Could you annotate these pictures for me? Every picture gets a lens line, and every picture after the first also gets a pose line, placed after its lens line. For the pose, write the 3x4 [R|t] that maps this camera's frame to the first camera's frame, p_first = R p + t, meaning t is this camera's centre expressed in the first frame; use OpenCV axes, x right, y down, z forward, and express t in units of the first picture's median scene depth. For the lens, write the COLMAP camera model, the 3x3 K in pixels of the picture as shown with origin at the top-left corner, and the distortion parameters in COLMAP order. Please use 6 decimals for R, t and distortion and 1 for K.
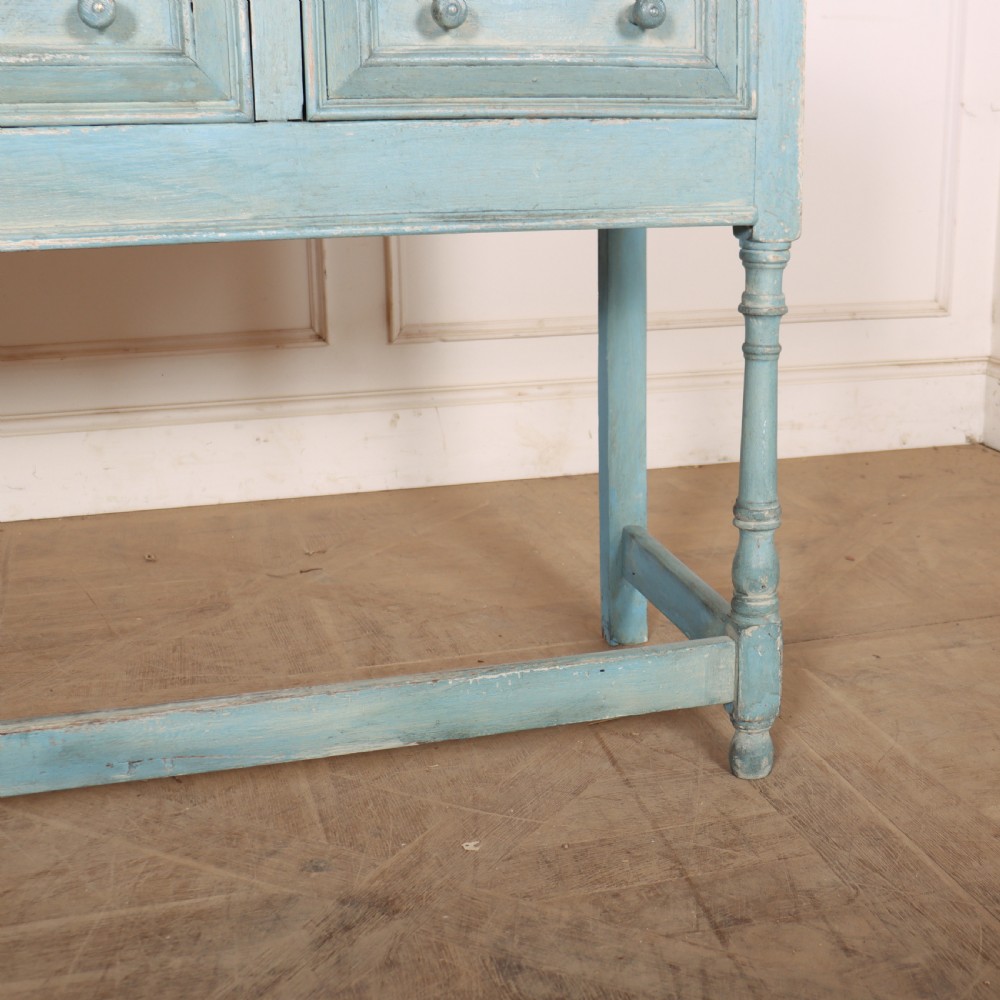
lens RADIAL K [[1501.8, 0, 688.0], [0, 1501.8, 602.4], [0, 0, 1]] dist [-0.178749, 0.154776]
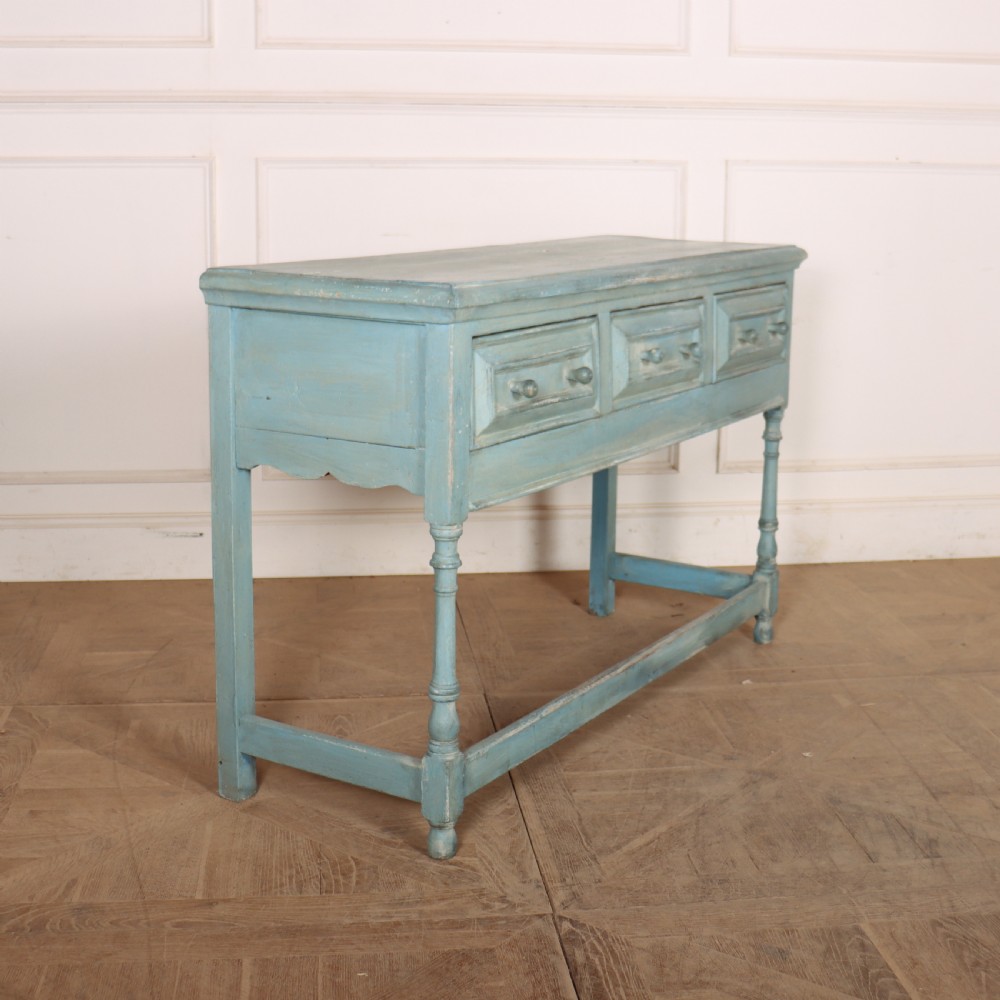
lens RADIAL K [[1542.6, 0, 503.0], [0, 1542.6, 497.9], [0, 0, 1]] dist [-0.182239, 0.166286]
pose [[0.972474, 0.041459, -0.229294, -0.088649], [-0.066796, 0.992346, -0.103863, 0.062203], [0.223233, 0.116319, 0.967800, -1.110535]]
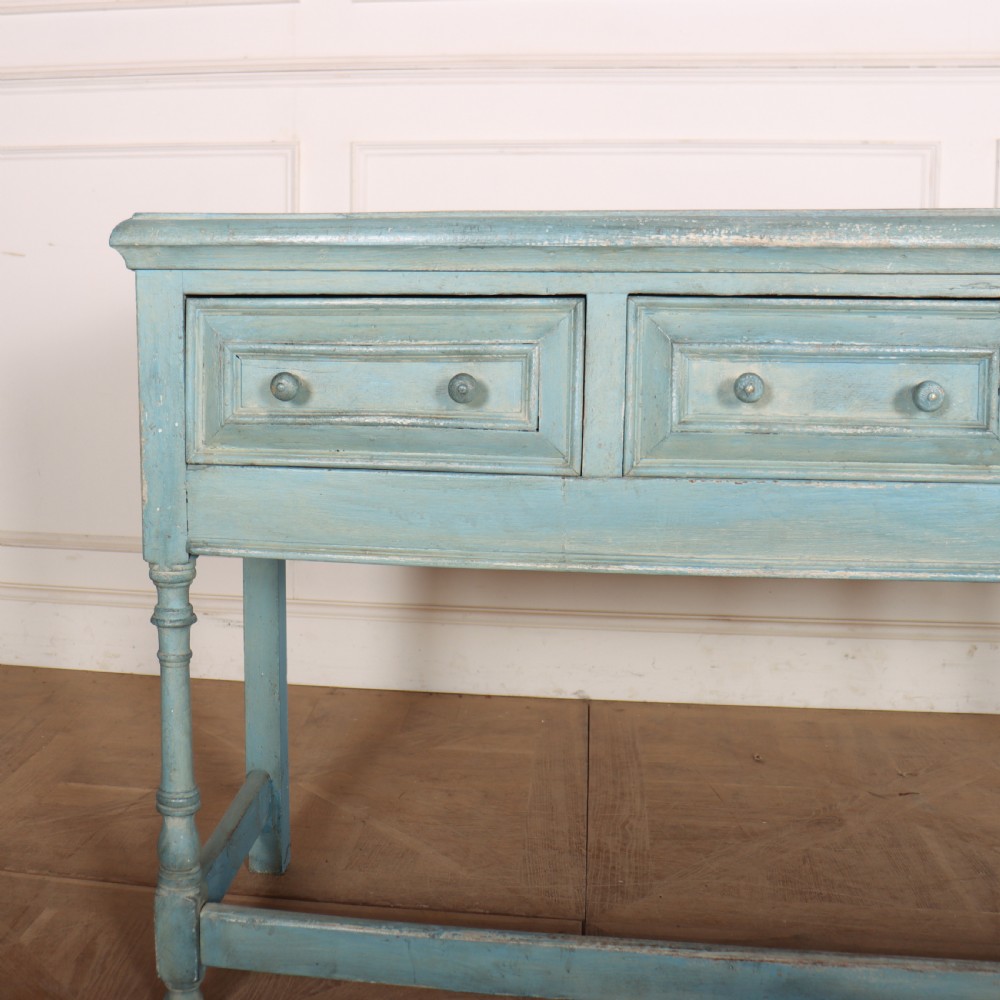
lens RADIAL K [[1361.7, 0, 346.9], [0, 1361.7, 431.3], [0, 0, 1]] dist [-0.184990, 0.161182]
pose [[0.860488, 0.046659, -0.507330, -0.205302], [-0.149798, 0.974952, -0.164408, -0.096725], [0.486951, 0.217468, 0.845923, -0.142798]]
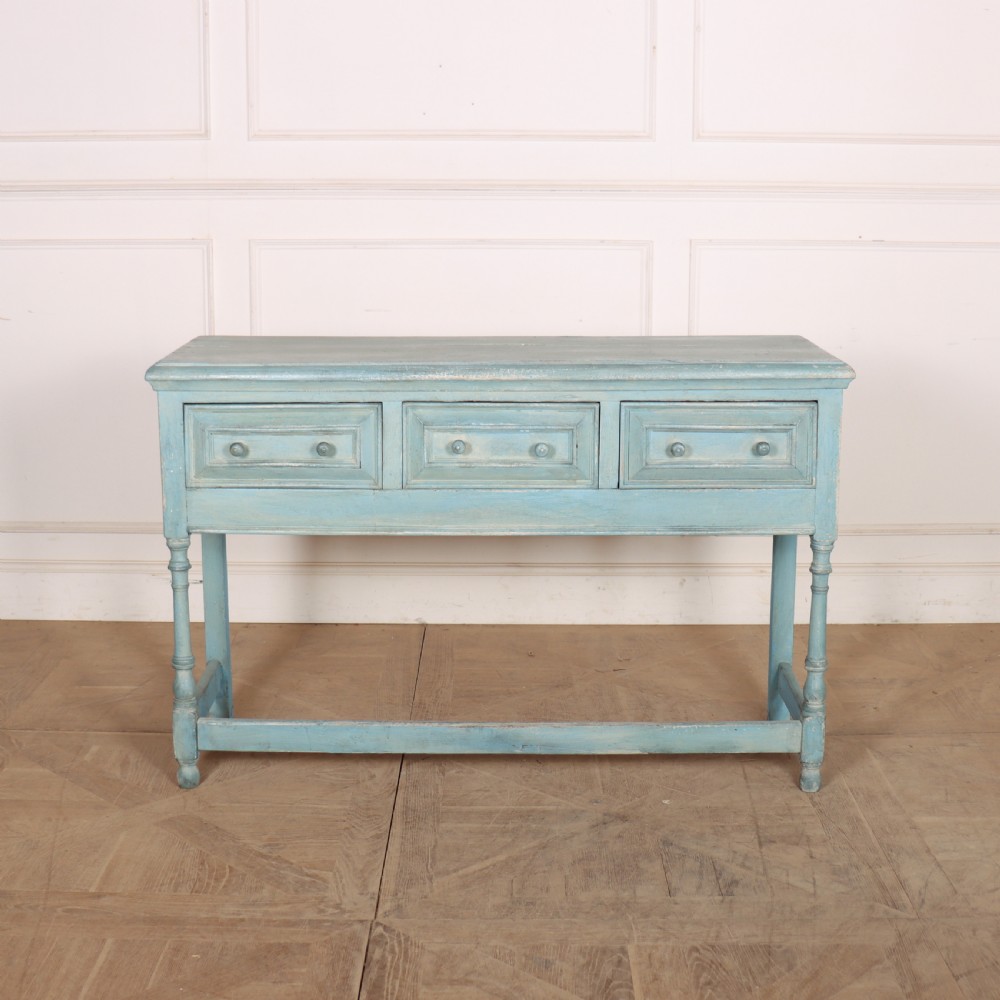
lens RADIAL K [[1662.4, 0, 490.6], [0, 1662.4, 559.5], [0, 0, 1]] dist [-0.174461, 0.144982]
pose [[0.933531, 0.071232, -0.351348, 0.449931], [-0.103378, 0.991917, -0.073575, 0.014360], [0.343267, 0.105006, 0.933350, -1.424171]]
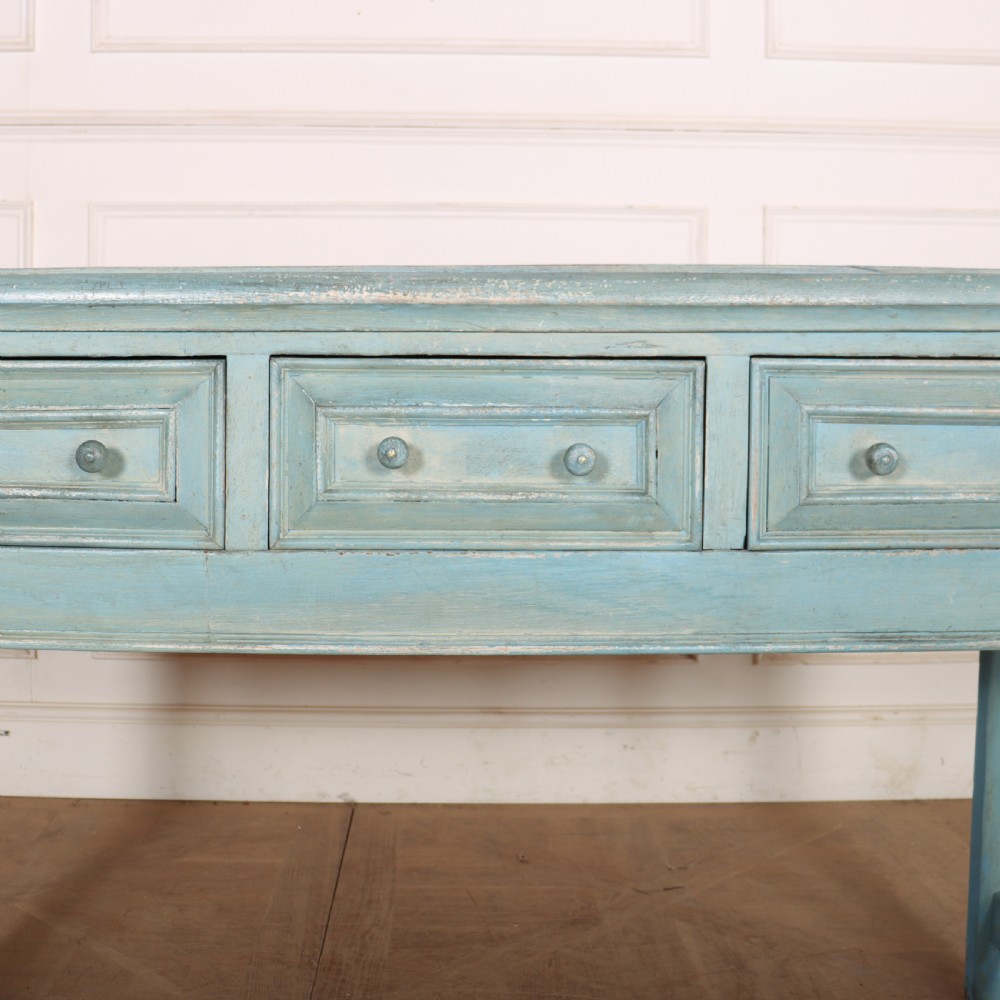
lens RADIAL K [[1475.1, 0, 482.4], [0, 1475.1, 453.4], [0, 0, 1]] dist [-0.184881, 0.193924]
pose [[0.941167, 0.016723, -0.337528, -0.063513], [-0.102103, 0.966170, -0.236836, -0.097753], [0.322149, 0.257365, 0.911034, -0.089862]]
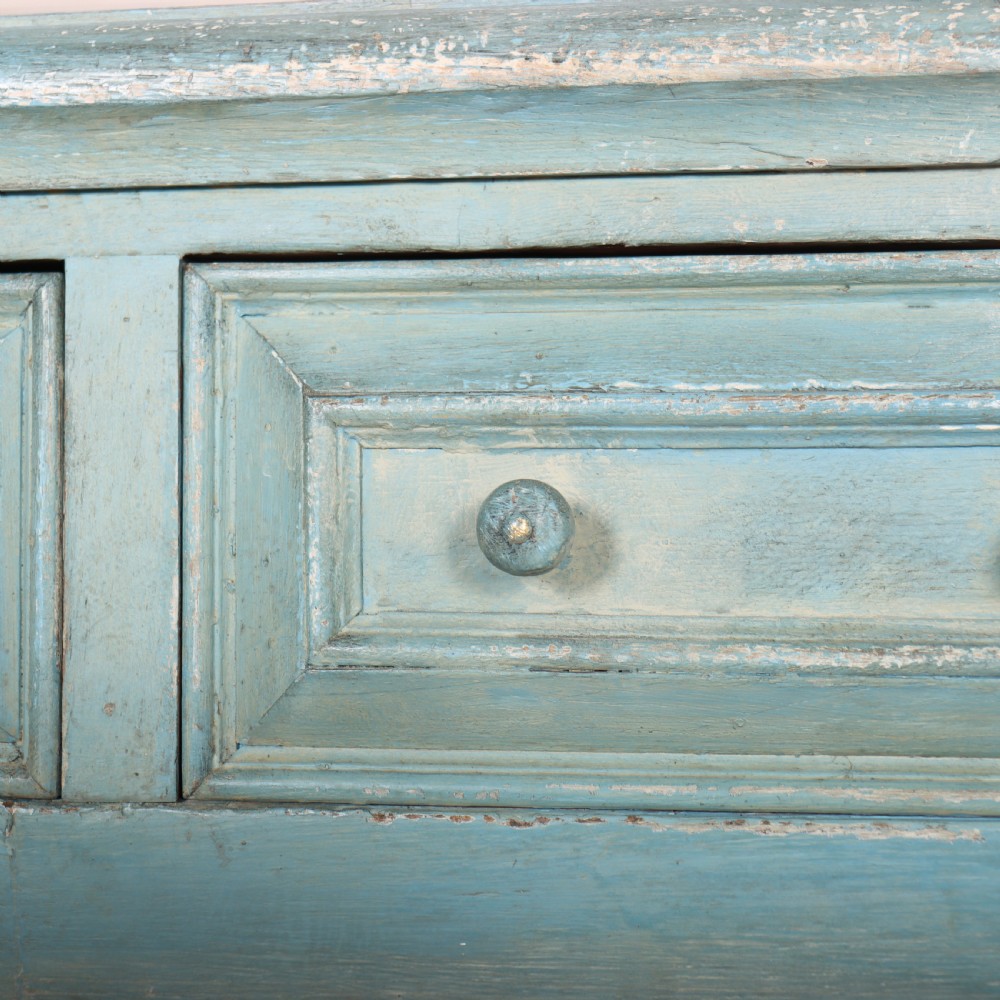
lens RADIAL K [[1683.8, 0, 426.5], [0, 1683.8, 475.9], [0, 0, 1]] dist [-0.069993, 0.074589]
pose [[0.880426, -0.003596, -0.474170, -0.279691], [-0.135379, 0.956445, -0.258622, -0.228016], [0.454447, 0.291890, 0.841592, 0.426178]]
